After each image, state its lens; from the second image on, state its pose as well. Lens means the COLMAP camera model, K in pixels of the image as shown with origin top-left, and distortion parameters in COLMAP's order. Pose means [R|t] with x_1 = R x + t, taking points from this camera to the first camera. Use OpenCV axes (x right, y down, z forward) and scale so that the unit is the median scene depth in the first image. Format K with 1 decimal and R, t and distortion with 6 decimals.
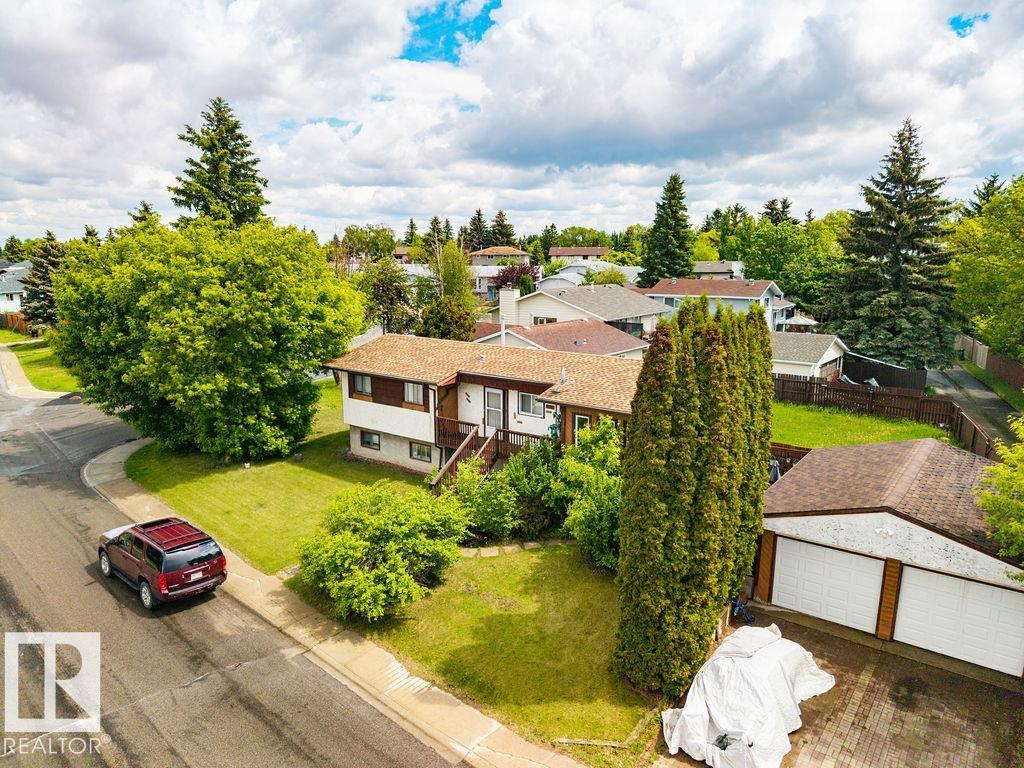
lens RADIAL K [[685.0, 0, 510.2], [0, 685.0, 379.7], [0, 0, 1]] dist [0.008841, -0.028463]
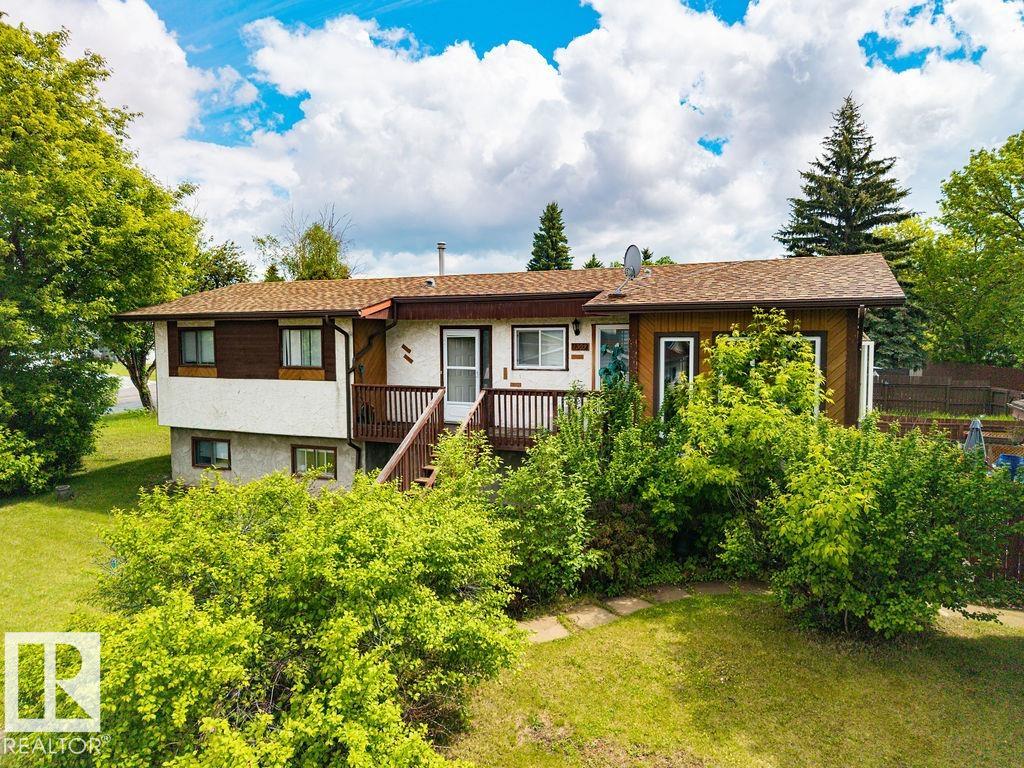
lens RADIAL K [[685.0, 0, 503.4], [0, 685.0, 384.6], [0, 0, 1]] dist [0.008841, -0.028463]
pose [[0.972595, -0.017648, 0.231837, -0.113756], [0.044498, 0.992813, -0.111099, 0.115086], [-0.228210, 0.118370, 0.966389, 0.453444]]
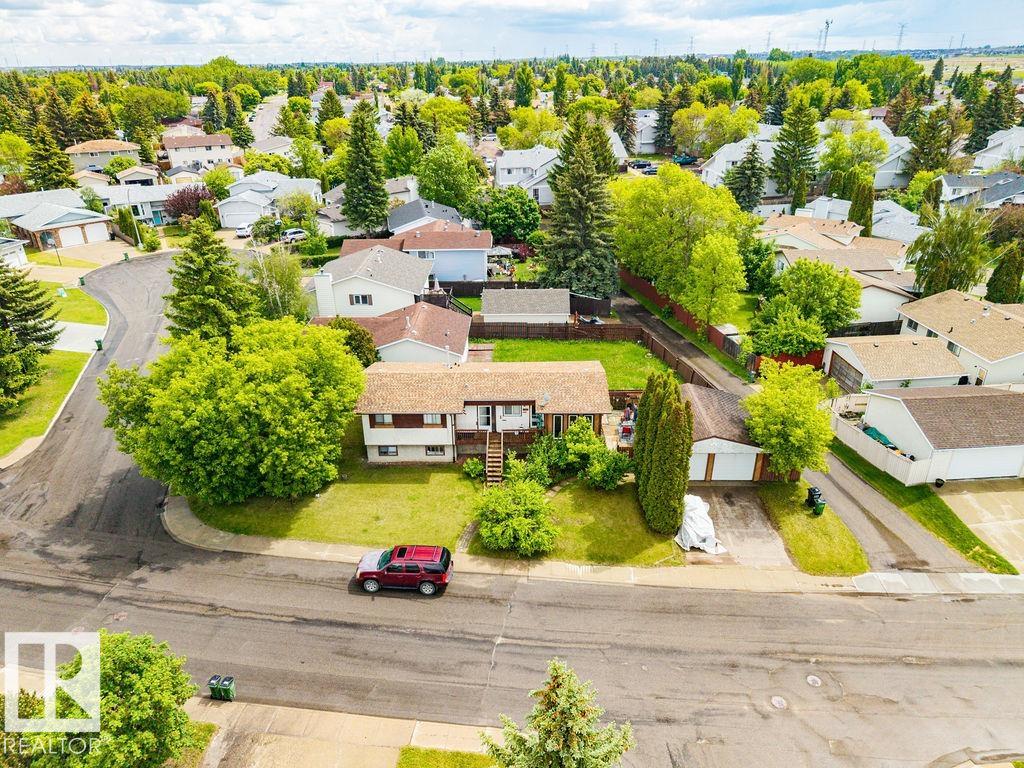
lens RADIAL K [[685.0, 0, 521.5], [0, 685.0, 384.1], [0, 0, 1]] dist [0.008841, -0.028463]
pose [[0.794907, -0.255349, 0.550382, -0.827877], [0.107876, 0.952154, 0.285946, -0.485235], [-0.597065, -0.167927, 0.784420, -0.341688]]
